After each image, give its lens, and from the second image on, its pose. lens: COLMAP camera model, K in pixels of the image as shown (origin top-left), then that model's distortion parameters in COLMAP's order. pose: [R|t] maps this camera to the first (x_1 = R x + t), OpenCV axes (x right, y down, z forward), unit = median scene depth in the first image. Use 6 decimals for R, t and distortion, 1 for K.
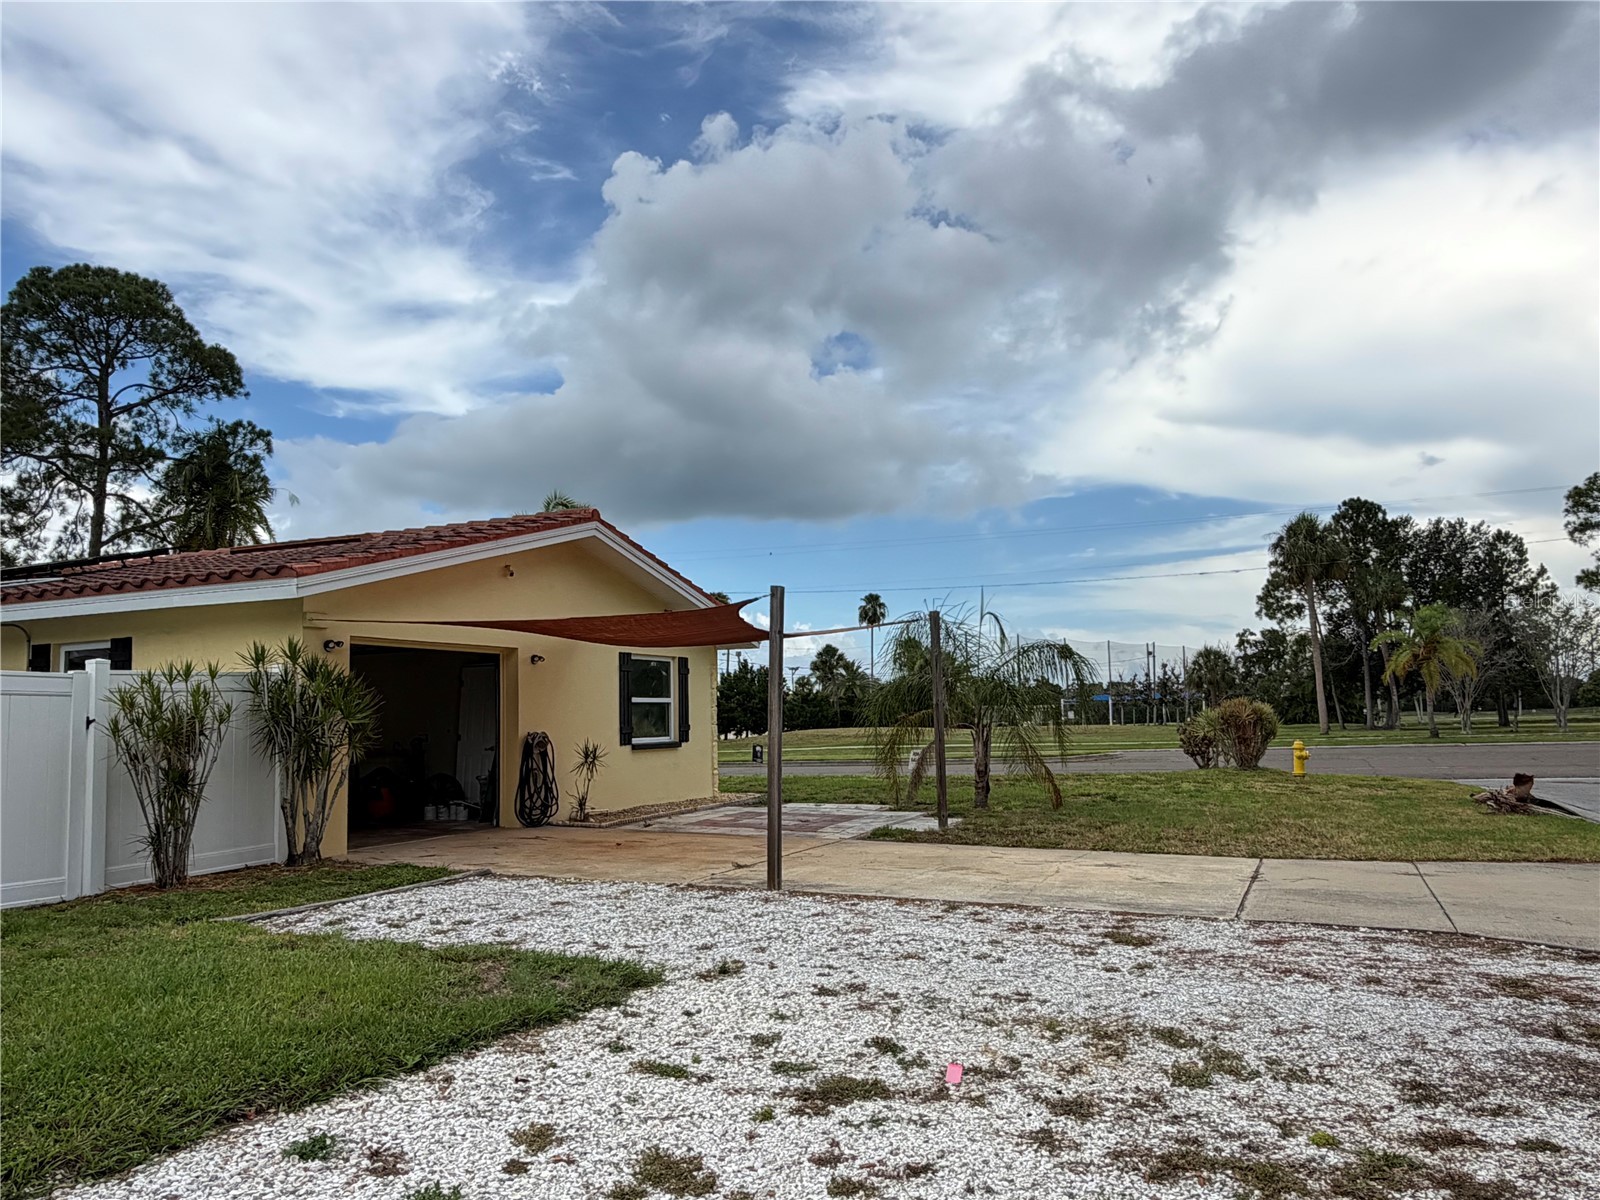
lens RADIAL K [[1249.7, 0, 800.0], [0, 1249.7, 600.0], [0, 0, 1]] dist [0.004988, 0.002753]
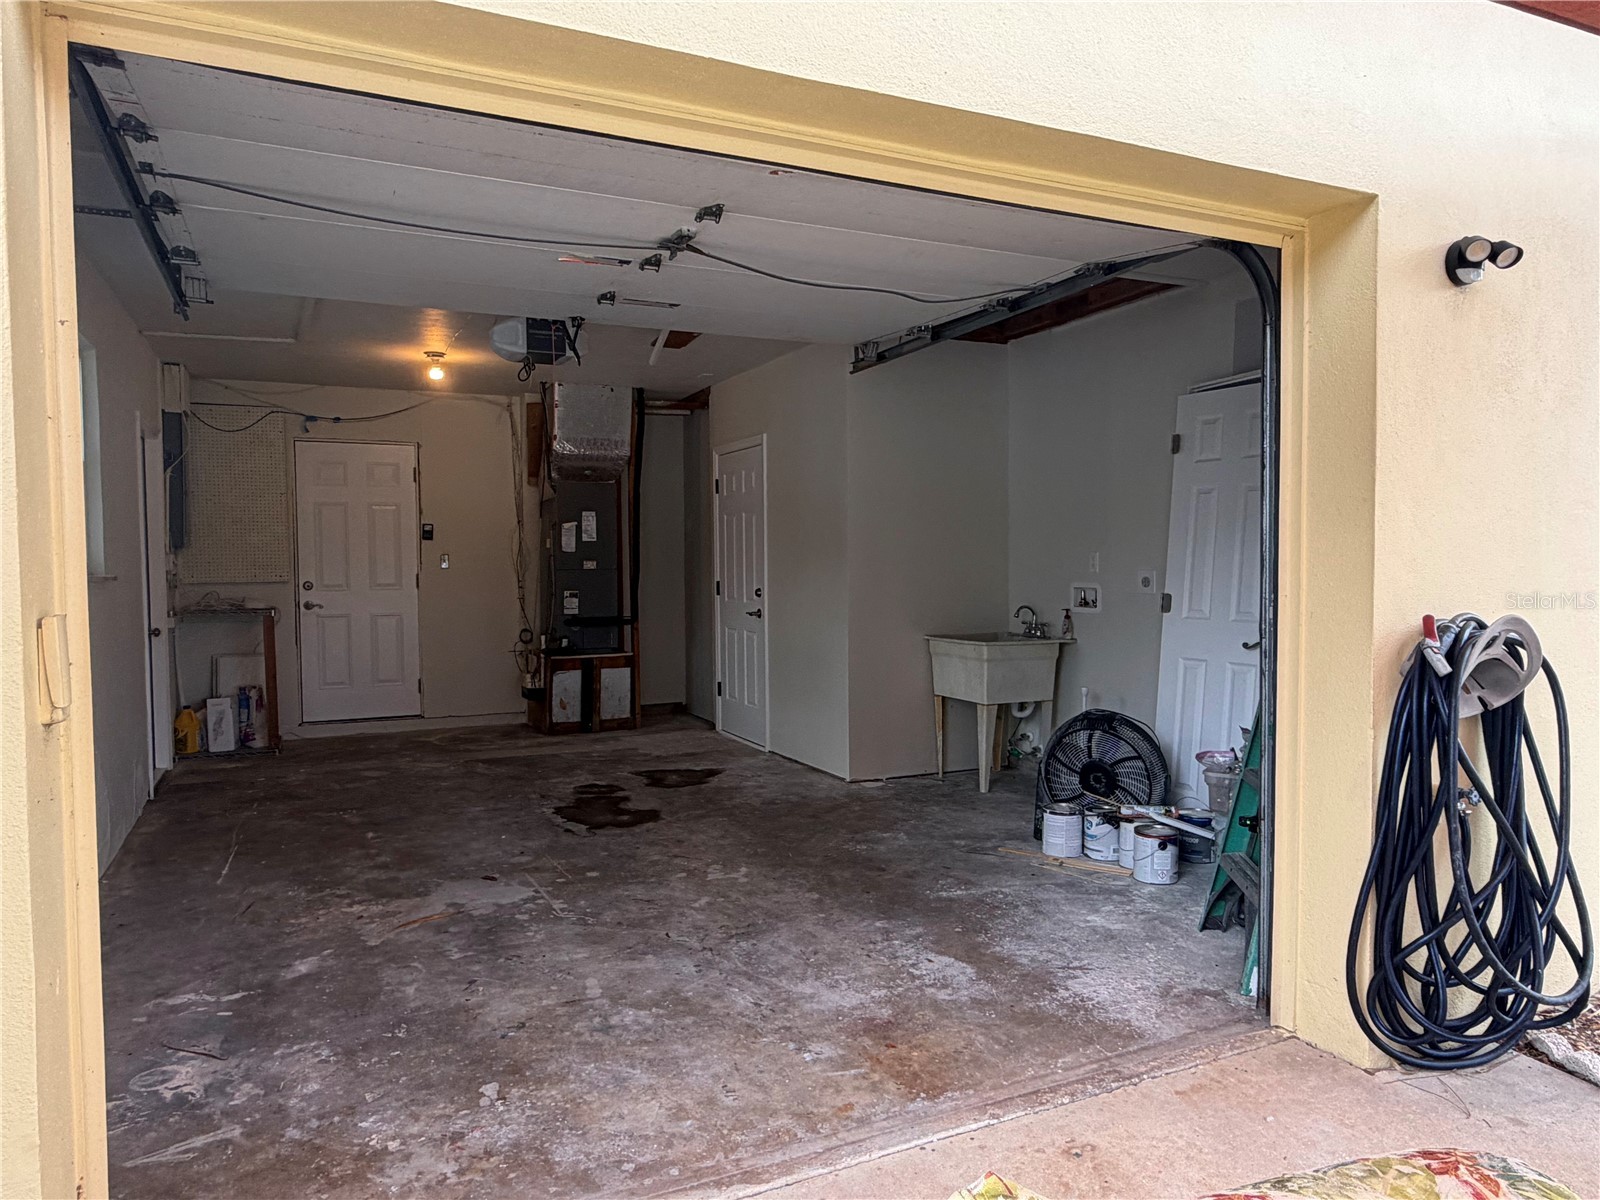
lens RADIAL K [[1040.6, 0, 800.0], [0, 1040.6, 600.0], [0, 0, 1]] dist [0.000396, -0.000374]
pose [[0.766896, 0.042807, -0.640342, -0.186347], [0.048376, 0.991078, 0.124191, 0.076962], [0.639946, -0.126219, 0.757983, 0.803254]]
